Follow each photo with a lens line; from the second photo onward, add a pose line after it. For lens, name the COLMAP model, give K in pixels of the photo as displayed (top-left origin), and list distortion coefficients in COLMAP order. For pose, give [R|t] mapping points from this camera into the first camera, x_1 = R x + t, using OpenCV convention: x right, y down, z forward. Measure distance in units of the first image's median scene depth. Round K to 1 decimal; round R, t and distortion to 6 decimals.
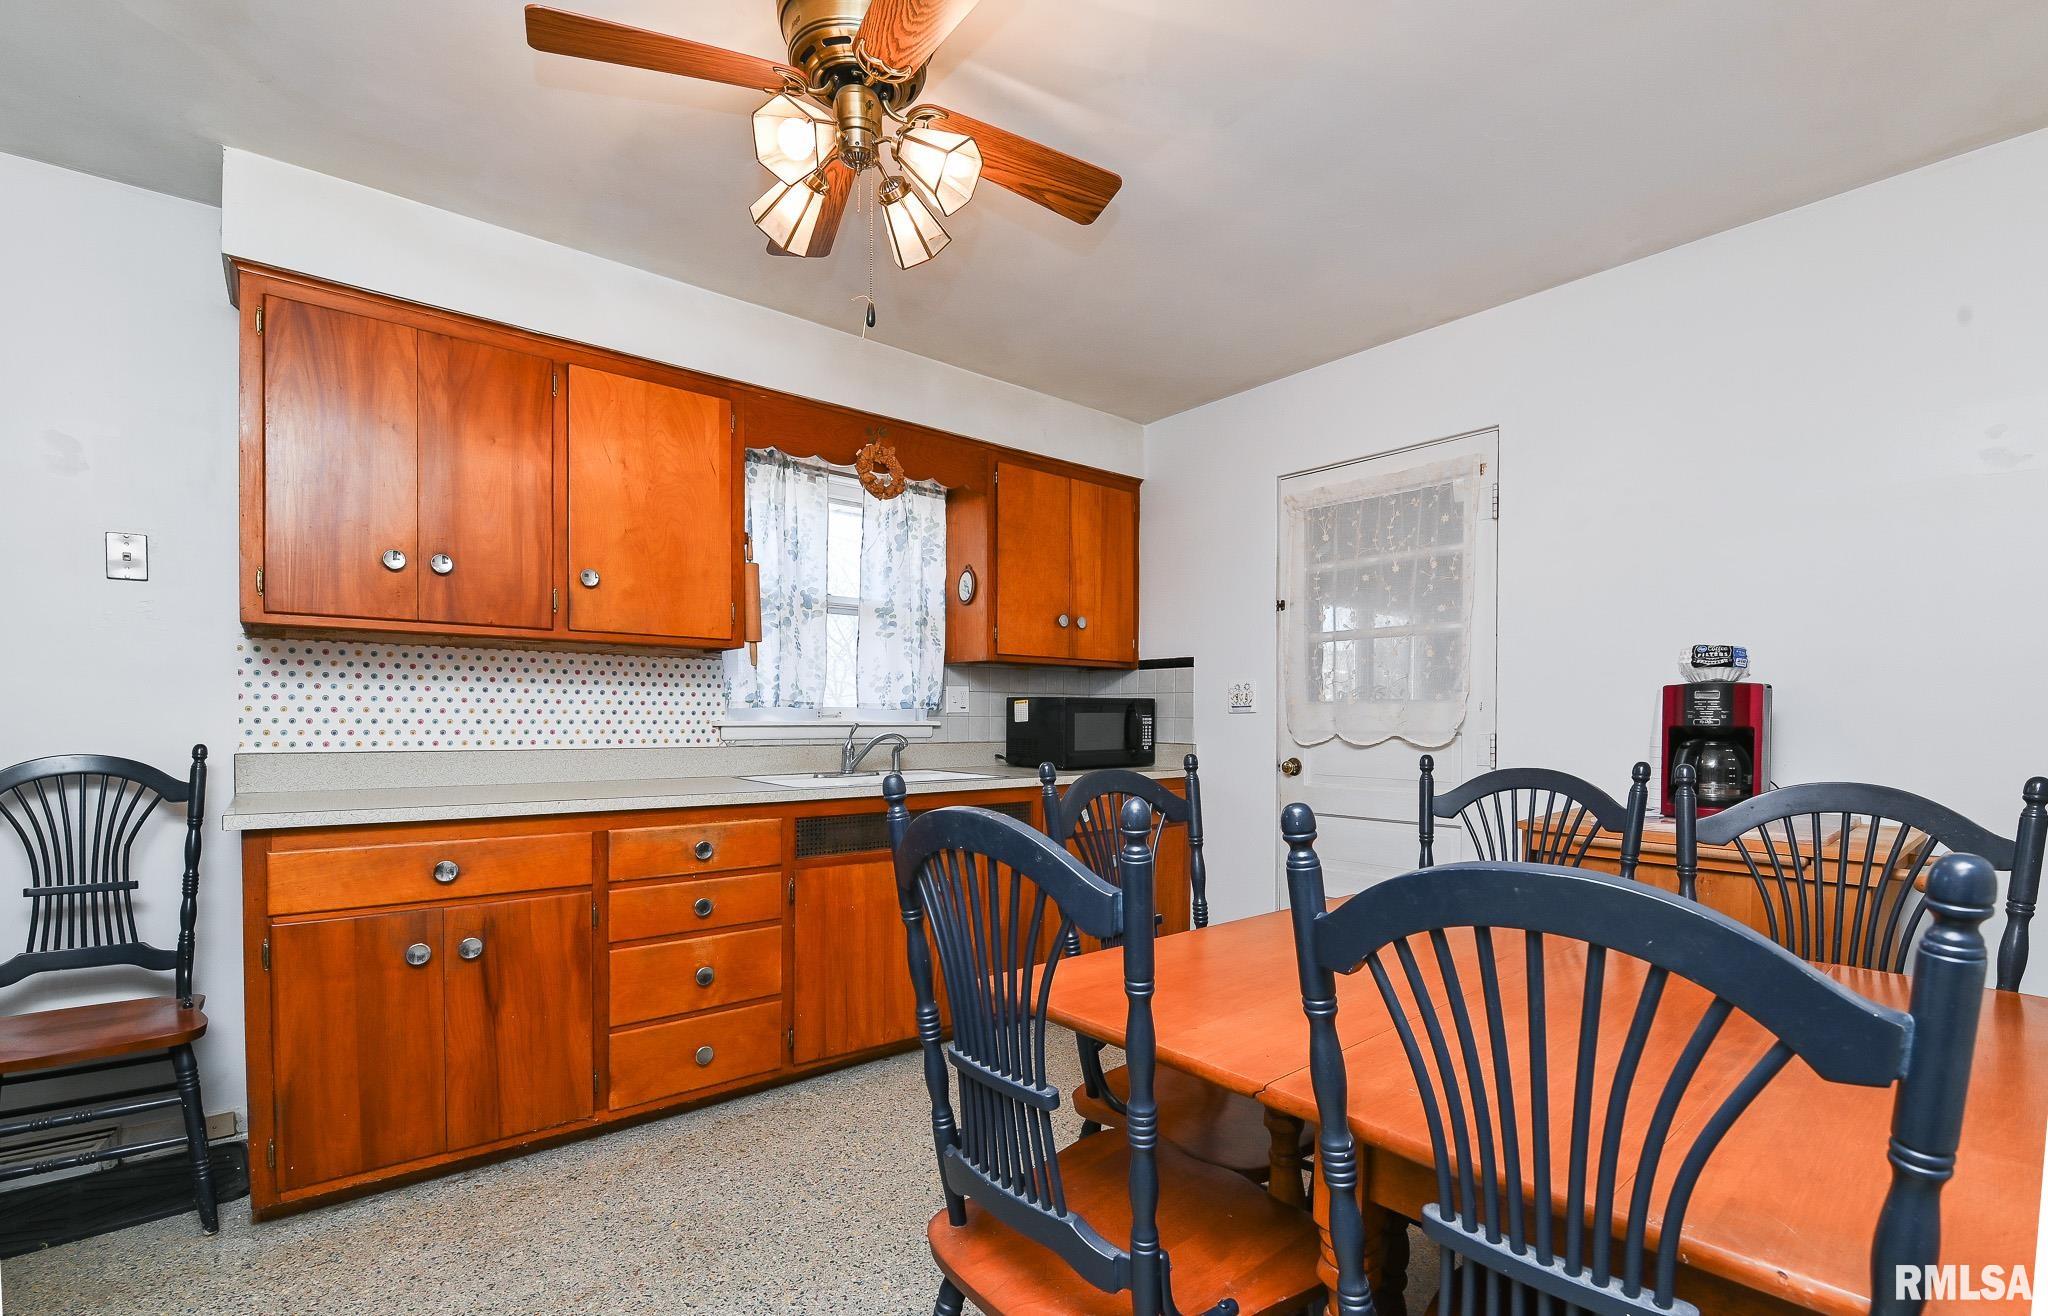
lens RADIAL K [[904.1, 0, 1025.5], [0, 904.1, 683.3], [0, 0, 1]] dist [0.022149, -0.000128]
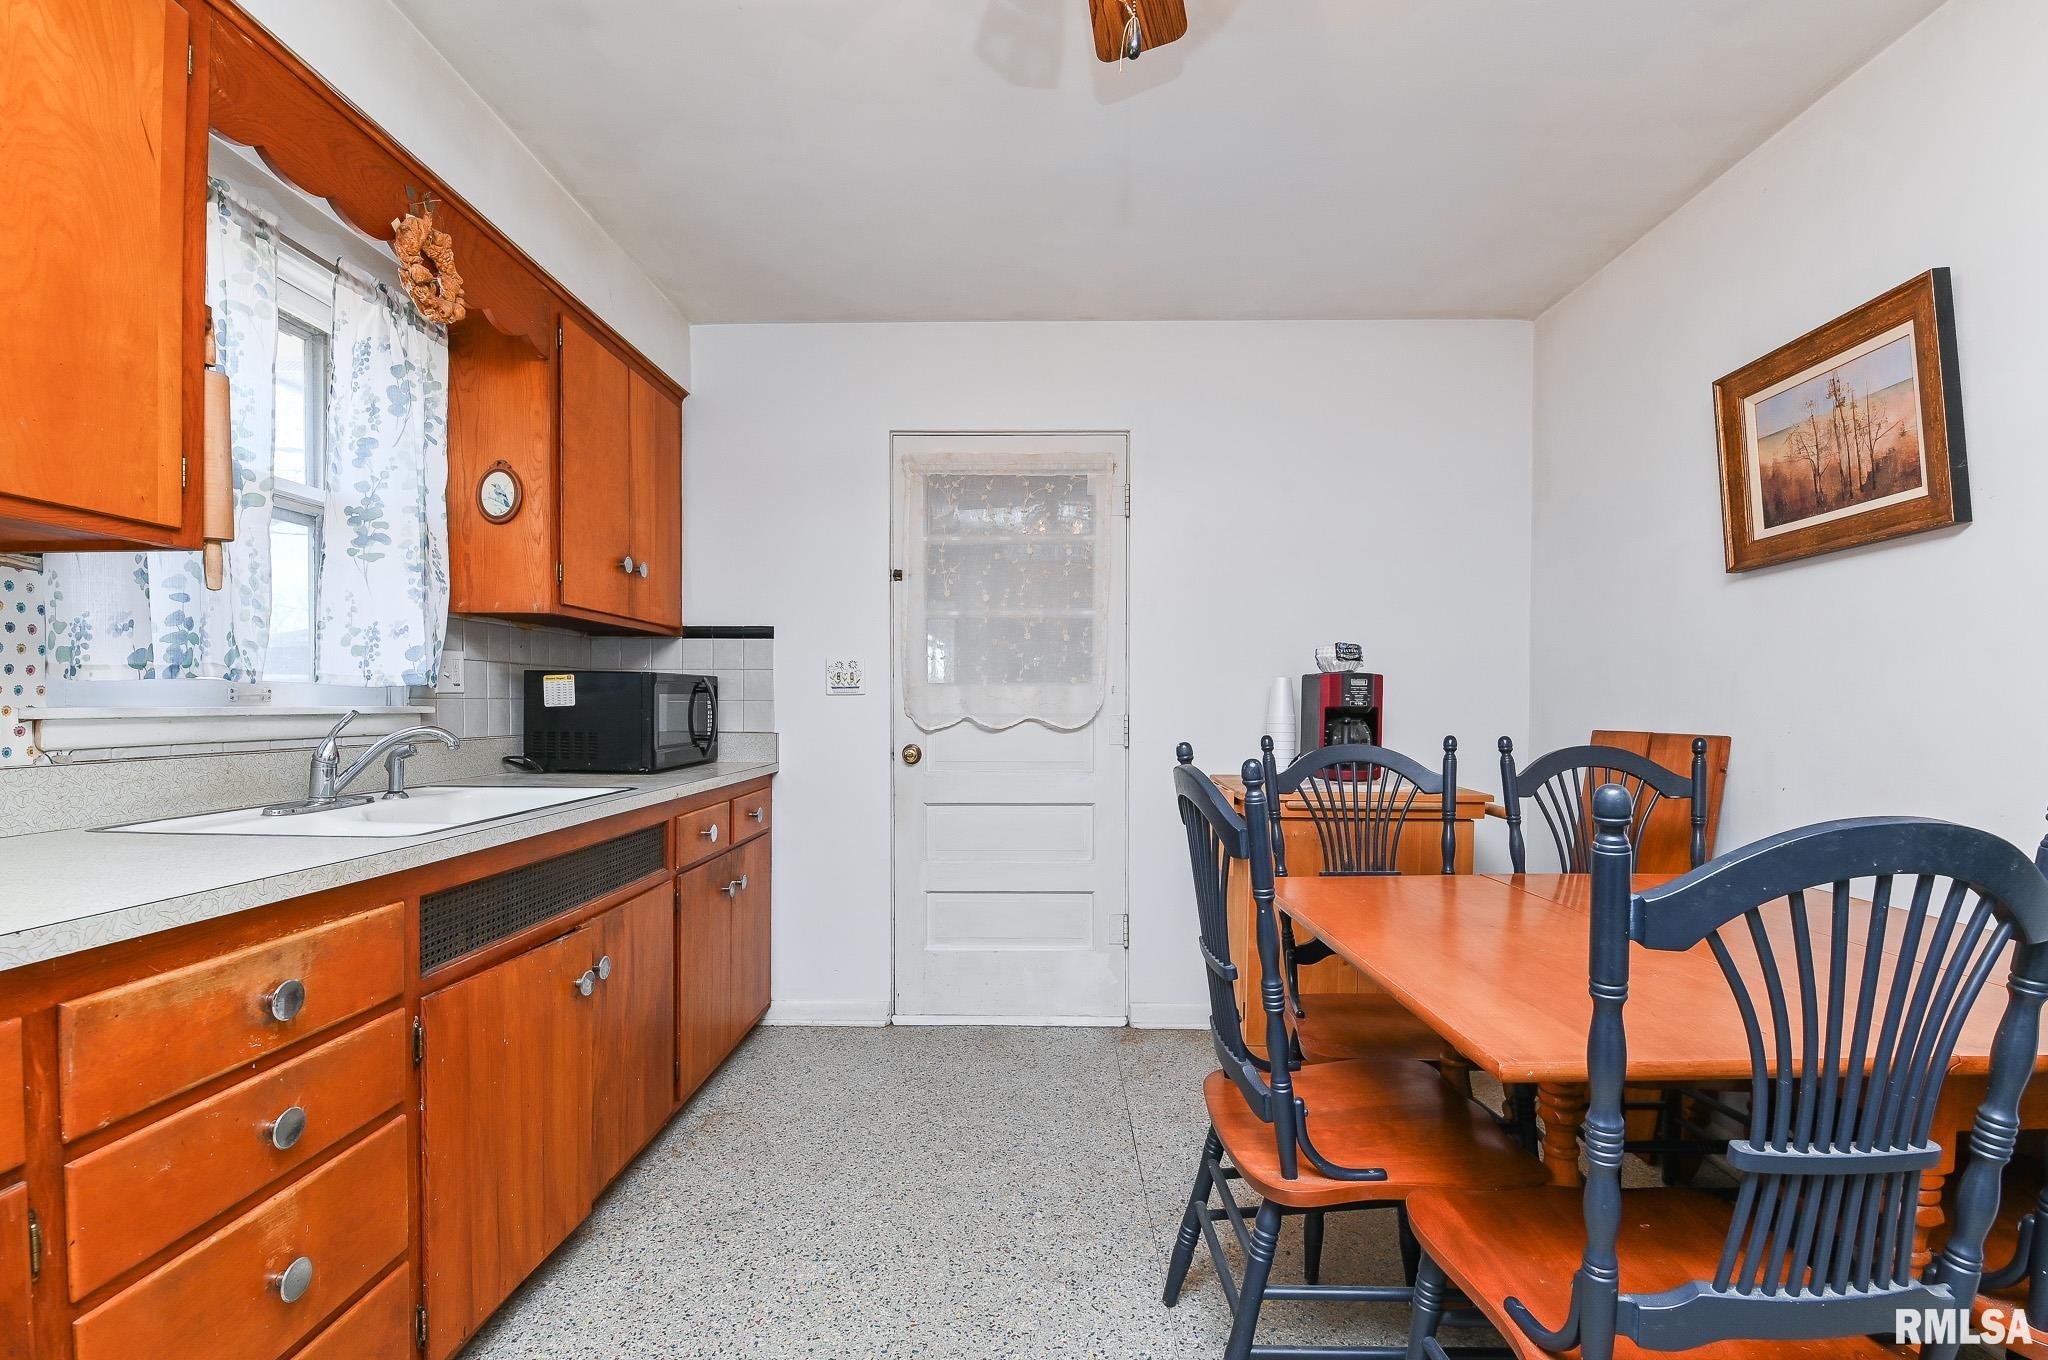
lens RADIAL K [[920.3, 0, 1040.6], [0, 920.3, 673.2], [0, 0, 1]] dist [-0.012315, -0.000435]
pose [[0.648536, 0.021935, 0.760868, -0.331929], [-0.027840, 0.999599, -0.005088, 0.012221], [-0.760675, -0.017883, 0.648887, 0.316239]]
